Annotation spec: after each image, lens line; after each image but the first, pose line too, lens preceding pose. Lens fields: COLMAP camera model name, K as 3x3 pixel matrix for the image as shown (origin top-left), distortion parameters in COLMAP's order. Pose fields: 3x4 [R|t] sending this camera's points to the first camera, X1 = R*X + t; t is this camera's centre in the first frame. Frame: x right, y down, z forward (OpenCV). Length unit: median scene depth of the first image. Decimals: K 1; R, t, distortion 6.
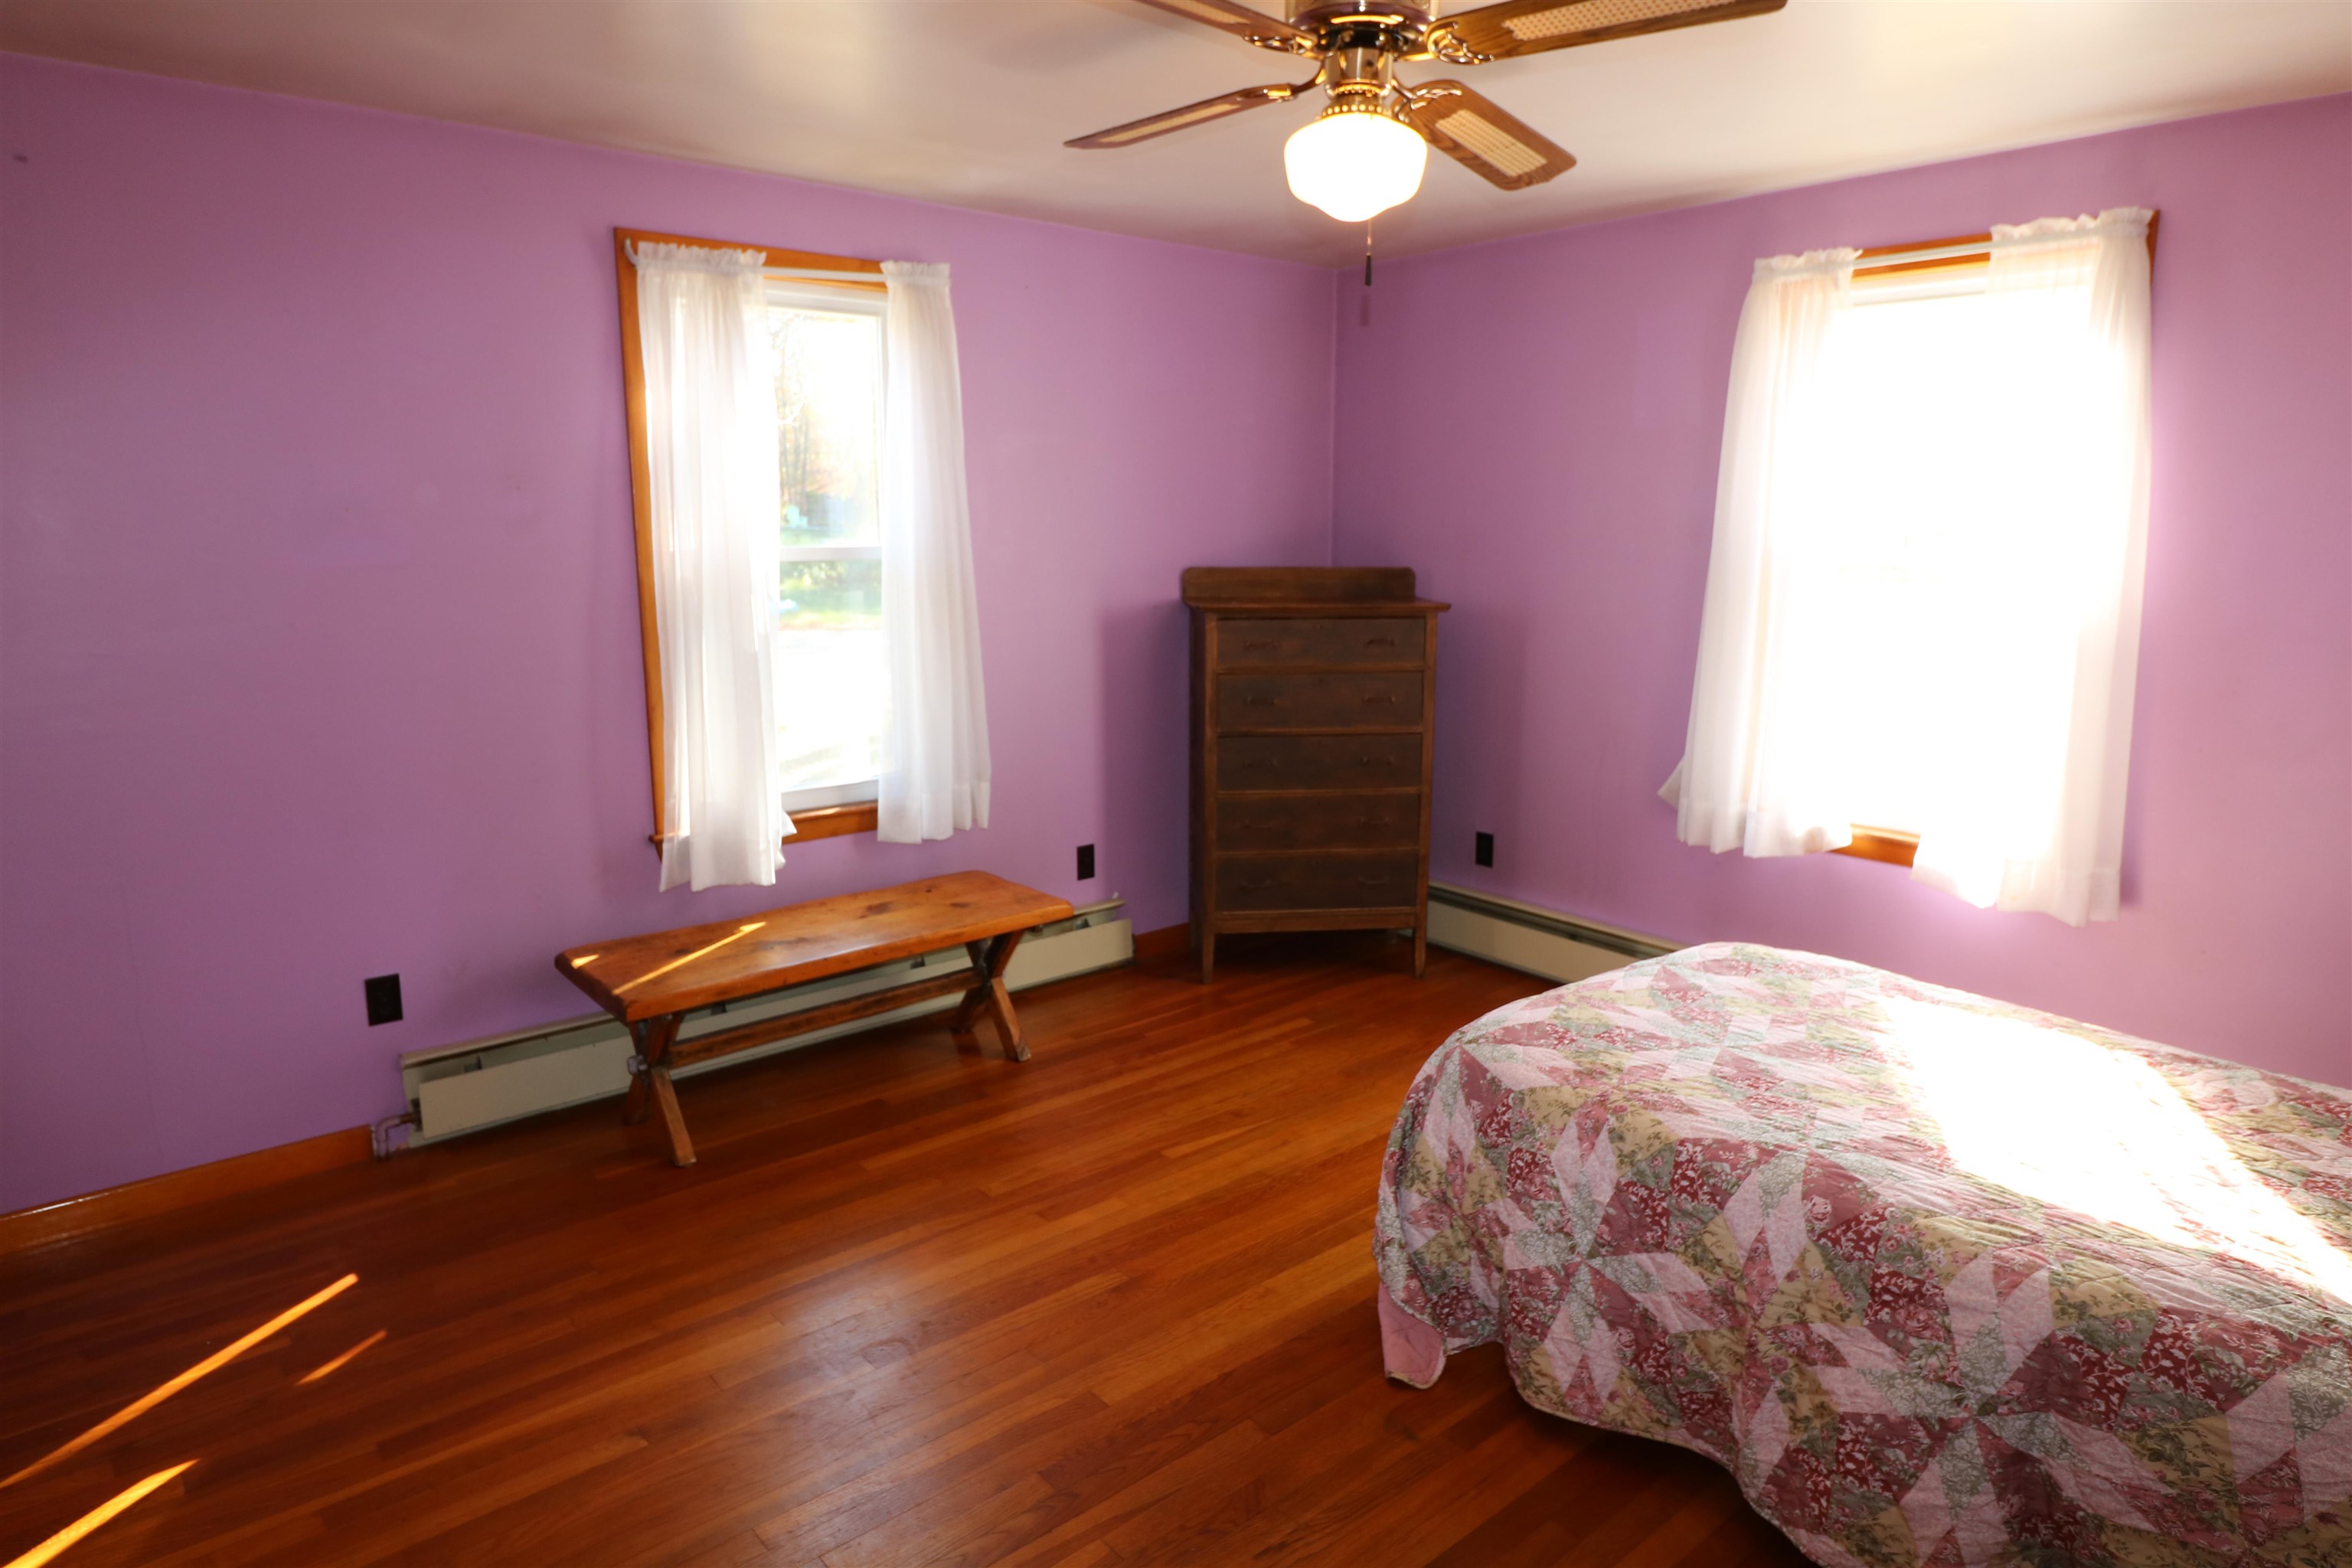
lens RADIAL K [[1425.6, 0, 1158.9], [0, 1425.6, 770.0], [0, 0, 1]] dist [0.038096, -0.001612]
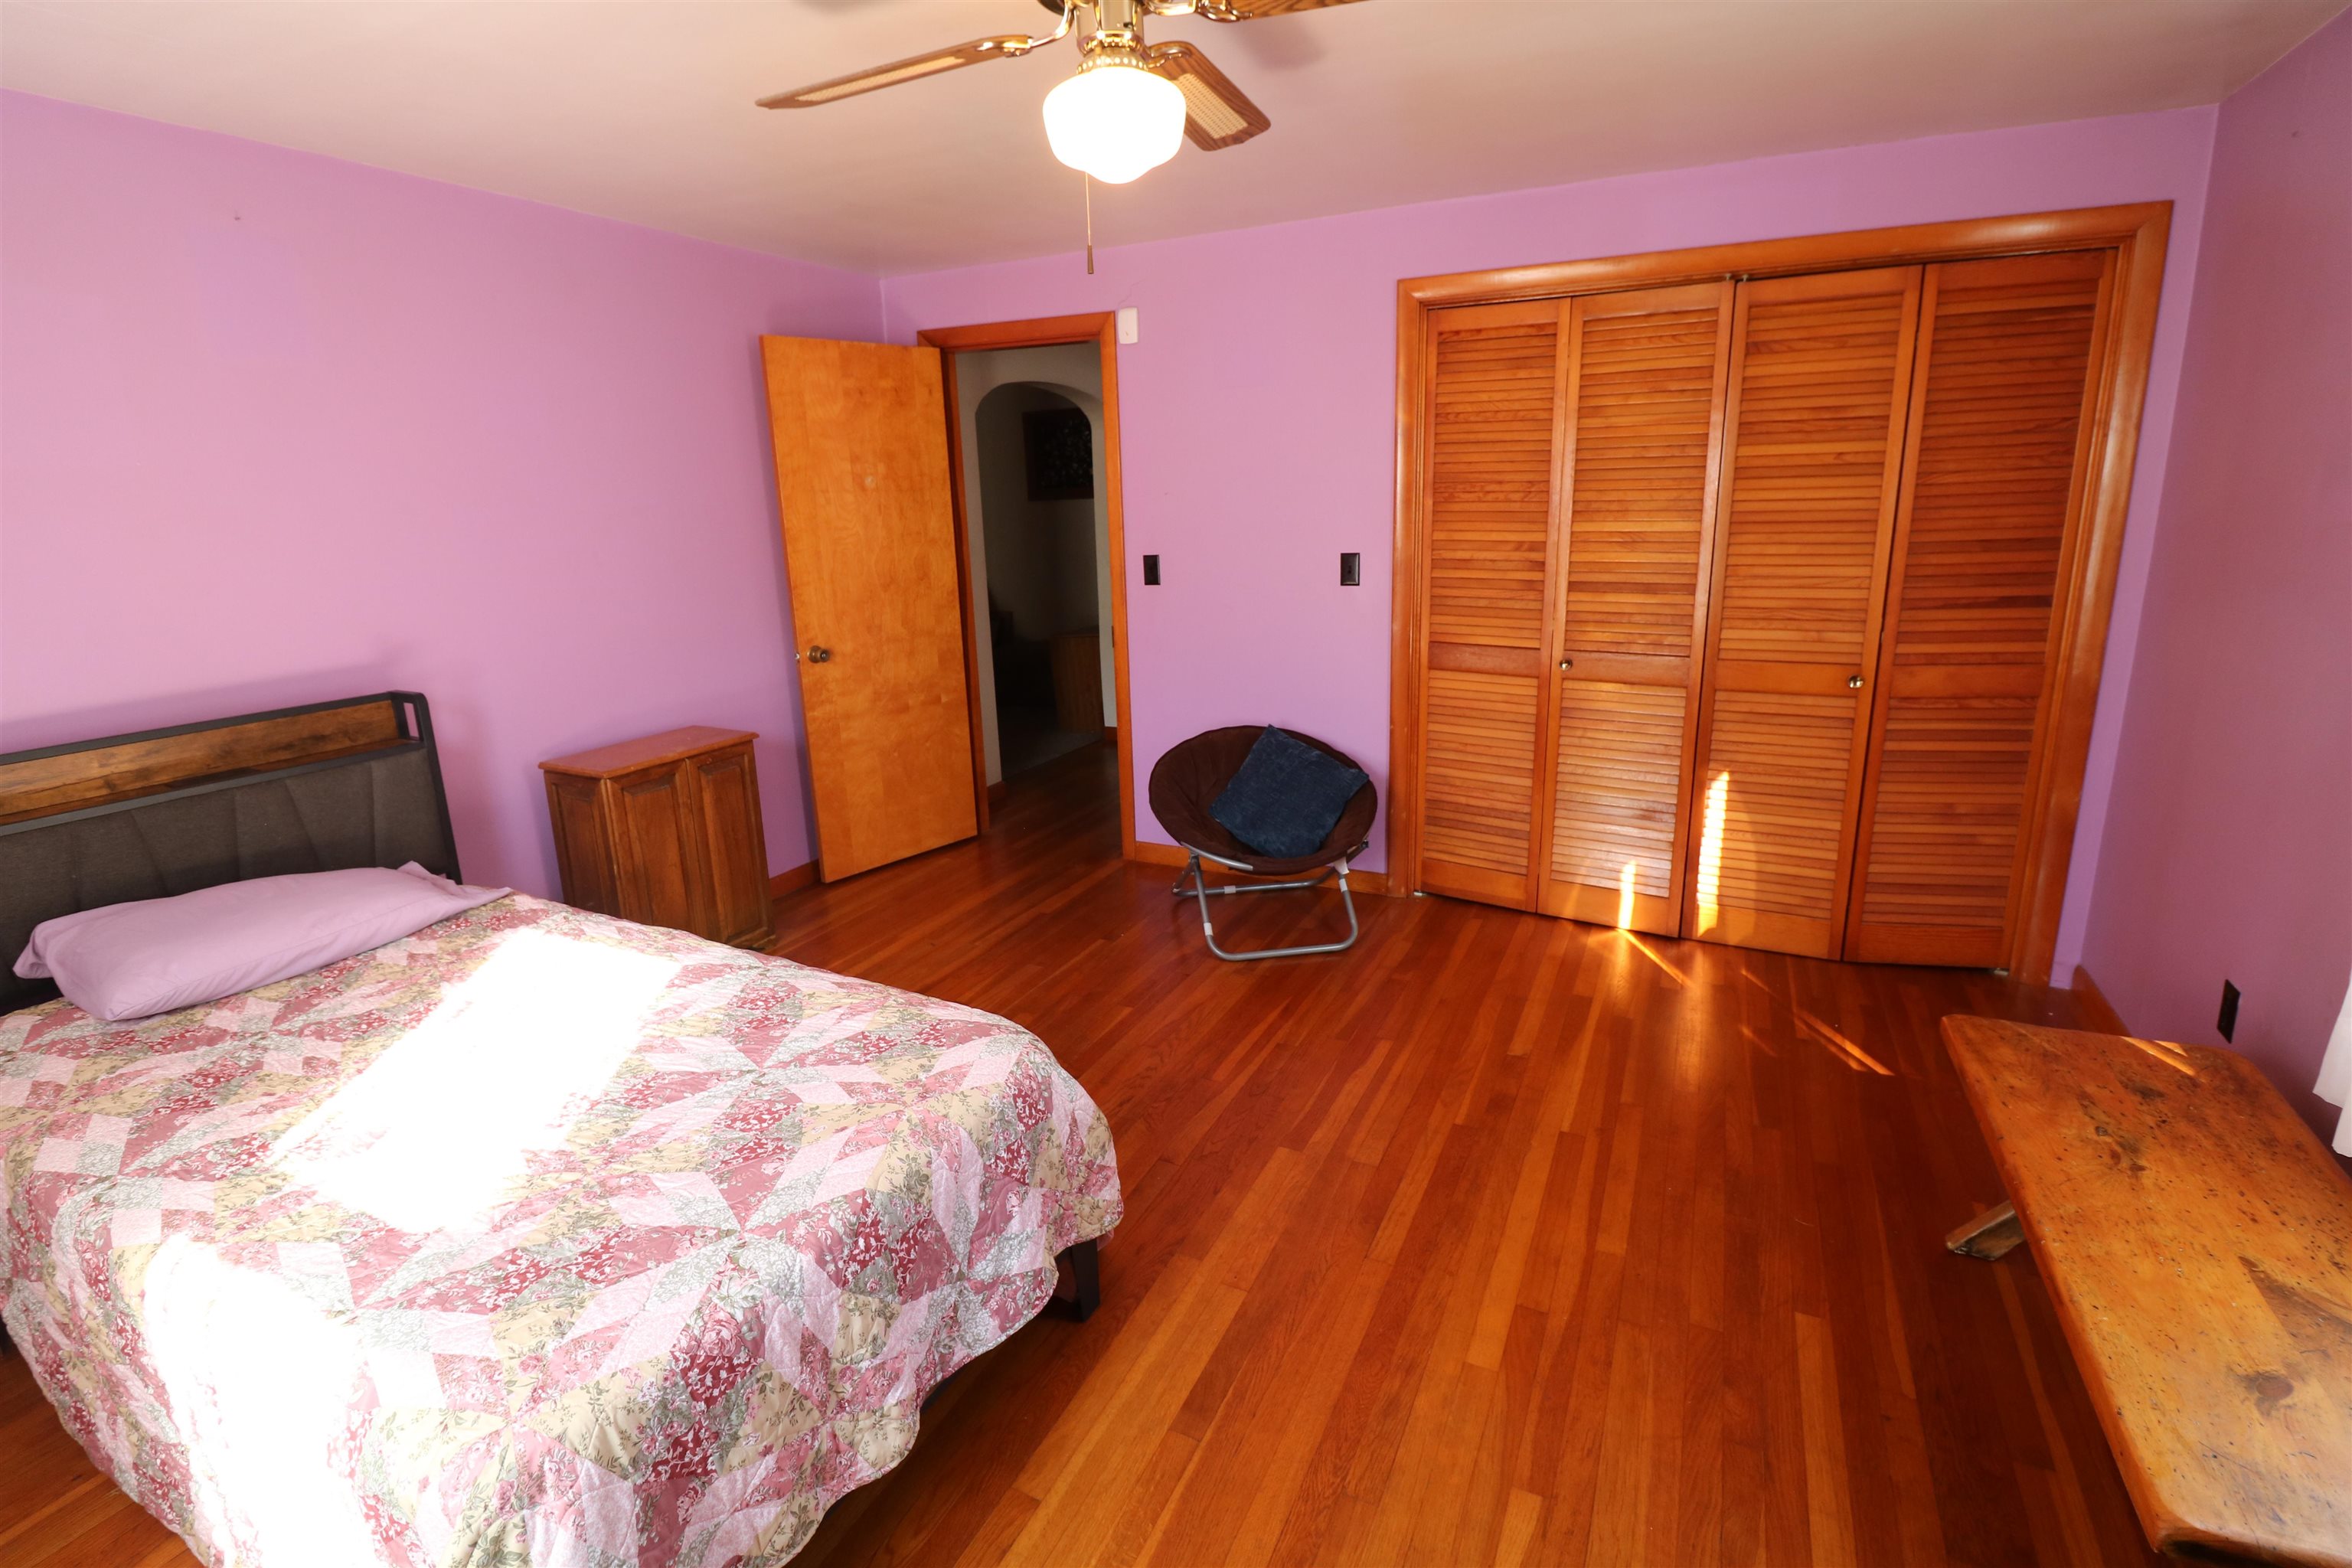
lens RADIAL K [[1087.1, 0, 1175.7], [0, 1087.1, 763.4], [0, 0, 1]] dist [-0.000168, -0.011976]
pose [[-0.918880, 0.116449, -0.376961, 0.262473], [-0.048917, 0.914452, 0.401727, -0.189104], [0.391494, 0.387579, -0.834575, 1.087015]]
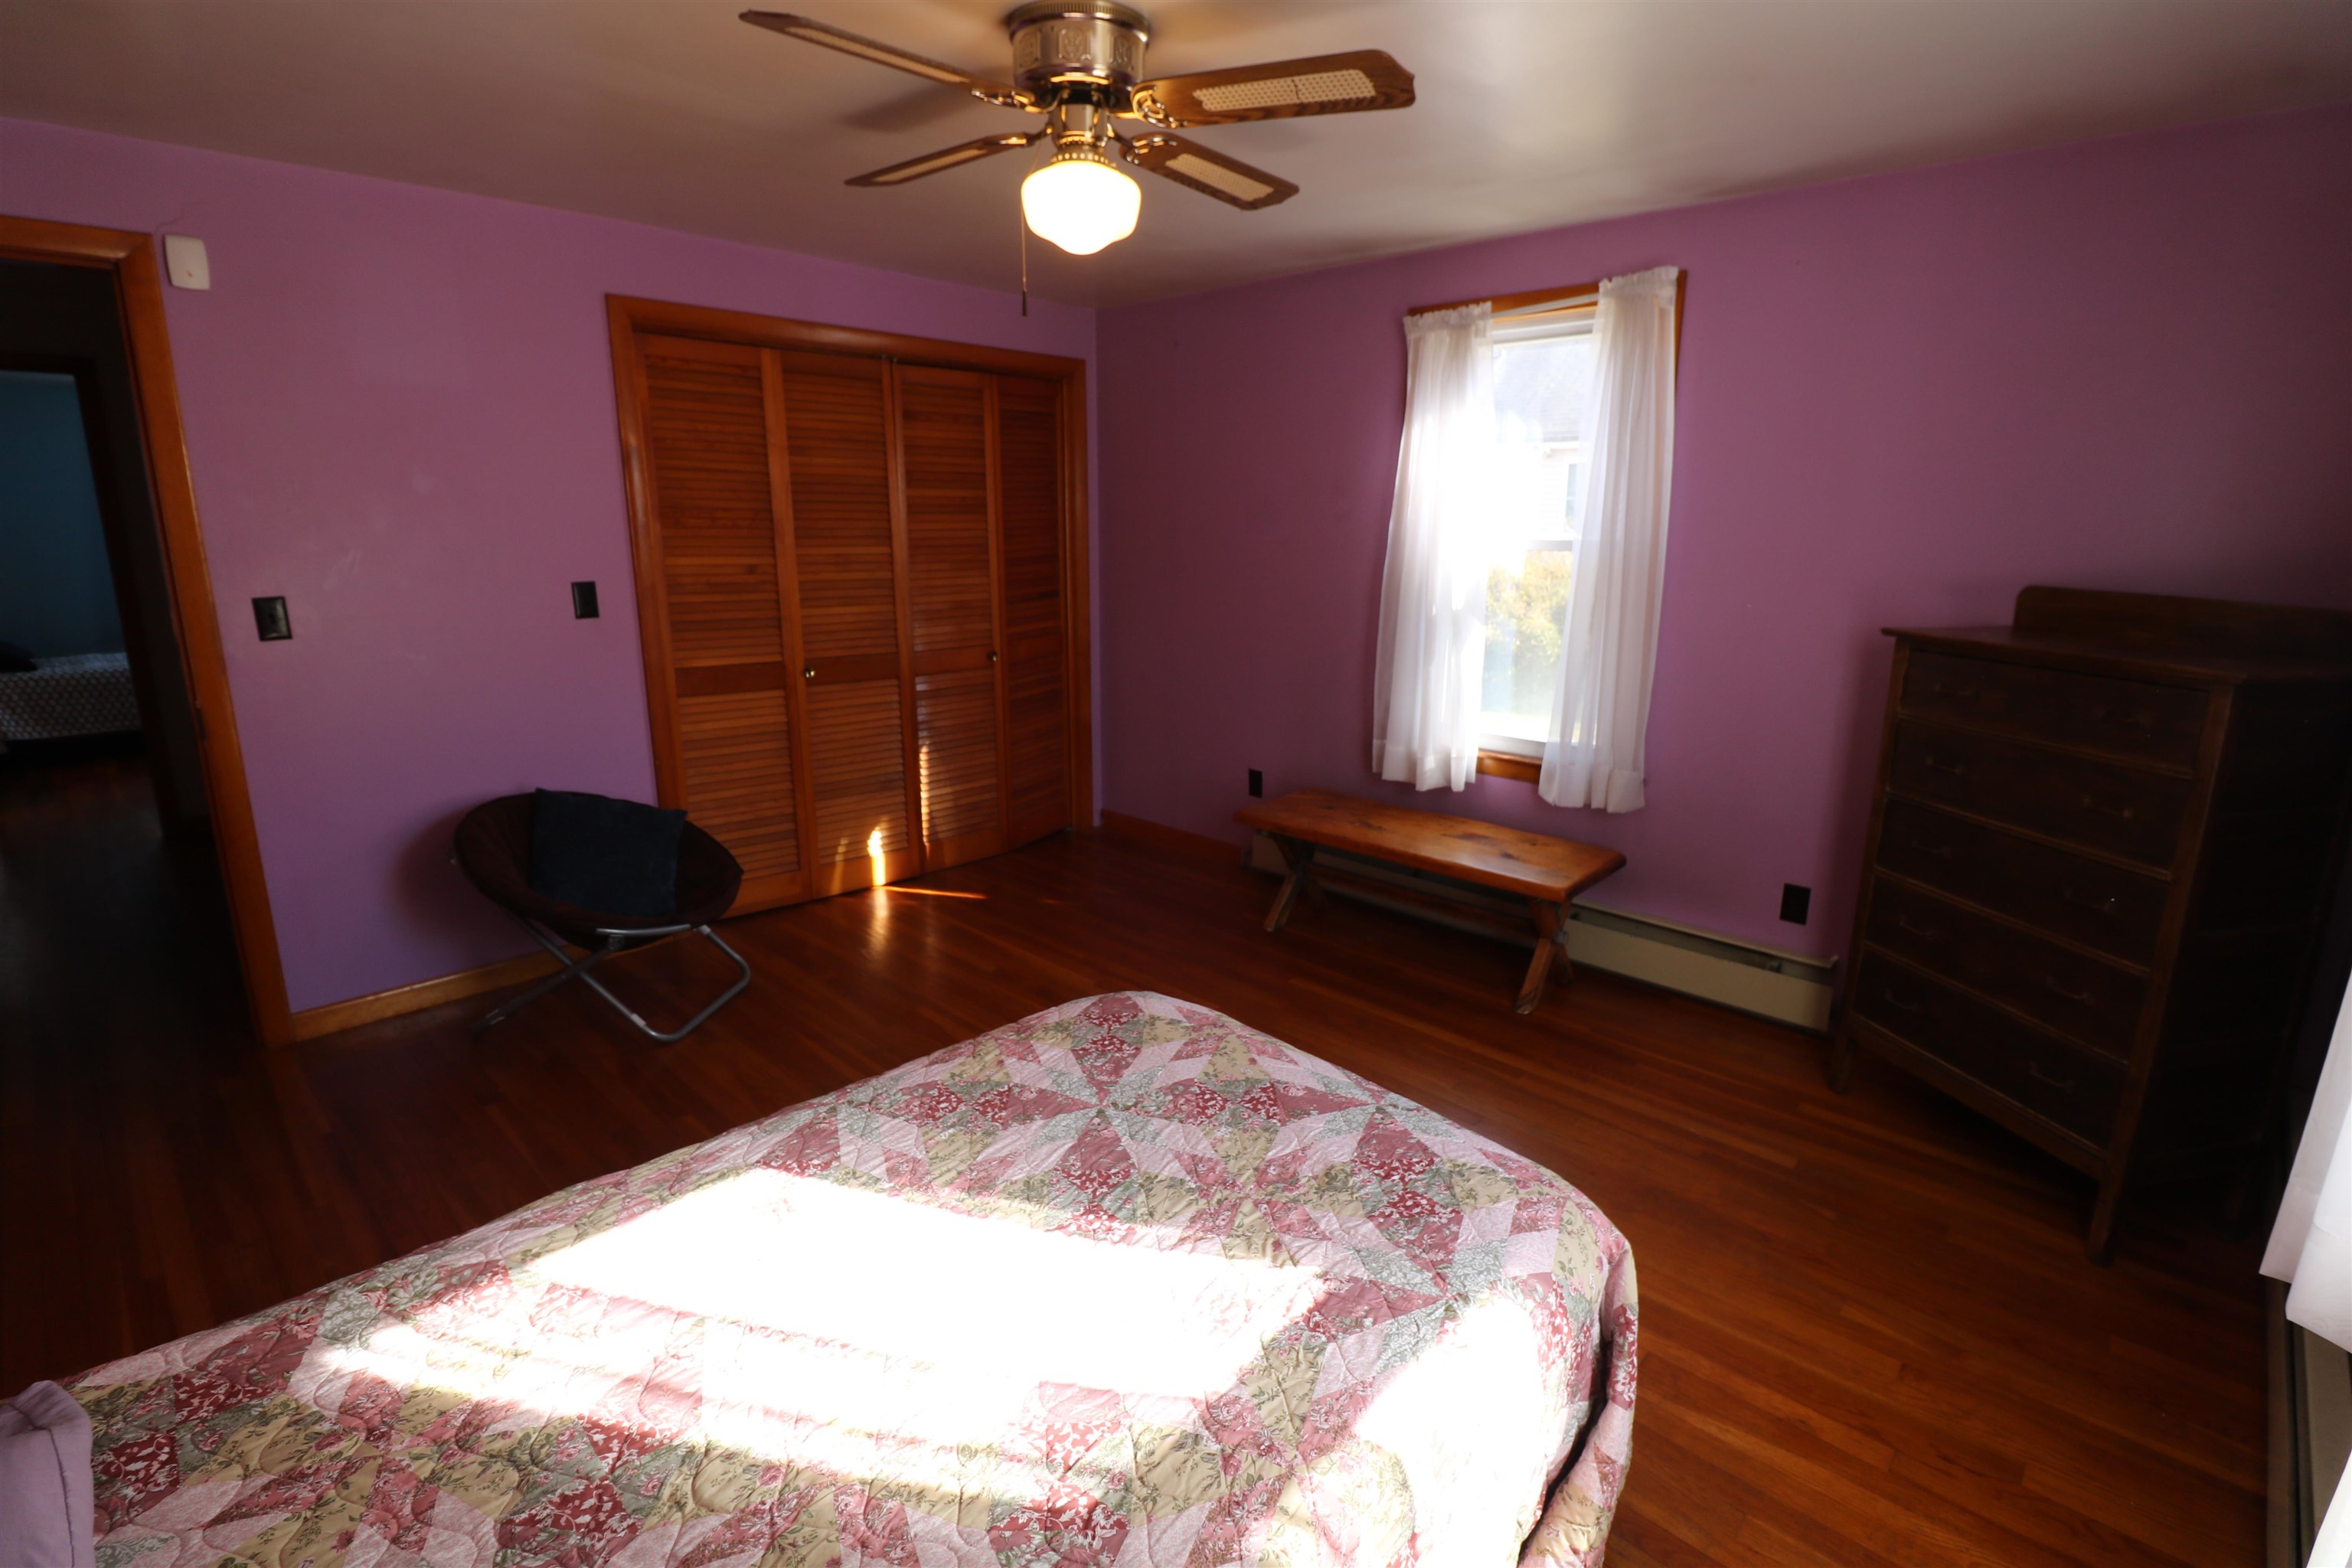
lens RADIAL K [[1092.0, 0, 1176.0], [0, 1092.0, 761.6], [0, 0, 1]] dist [-0.000078, -0.012182]
pose [[0.106965, 0.217411, -0.970201, 0.672612], [-0.189390, 0.962389, 0.194780, -0.099069], [0.976058, 0.162912, 0.144118, 0.618030]]
